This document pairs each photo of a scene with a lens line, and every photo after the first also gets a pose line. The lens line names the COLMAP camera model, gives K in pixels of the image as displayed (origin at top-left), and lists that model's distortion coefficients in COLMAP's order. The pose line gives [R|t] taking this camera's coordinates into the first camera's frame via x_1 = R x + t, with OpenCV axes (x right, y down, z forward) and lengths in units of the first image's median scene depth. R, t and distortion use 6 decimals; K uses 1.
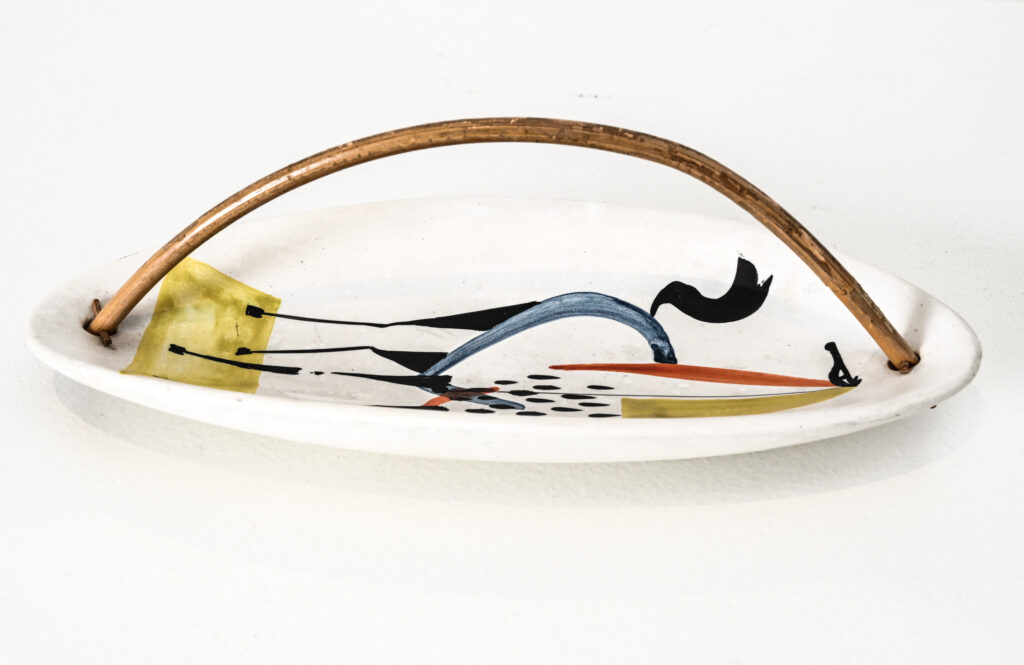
lens RADIAL K [[2043.3, 0, 518.4], [0, 2043.3, 334.8], [0, 0, 1]] dist [0.031982, 0.000000]
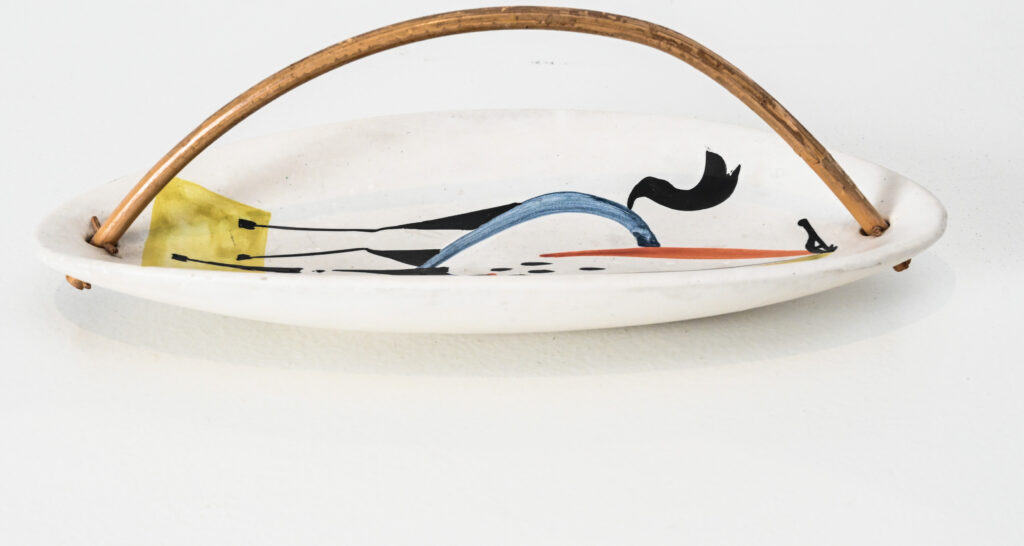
lens RADIAL K [[2415.7, 0, 503.3], [0, 2415.7, 263.6], [0, 0, 1]] dist [0.076744, 0.000000]
pose [[0.993914, -0.054919, 0.095491, -0.123293], [0.064997, 0.992256, -0.105847, 0.151499], [-0.088938, 0.111409, 0.989787, -0.220254]]
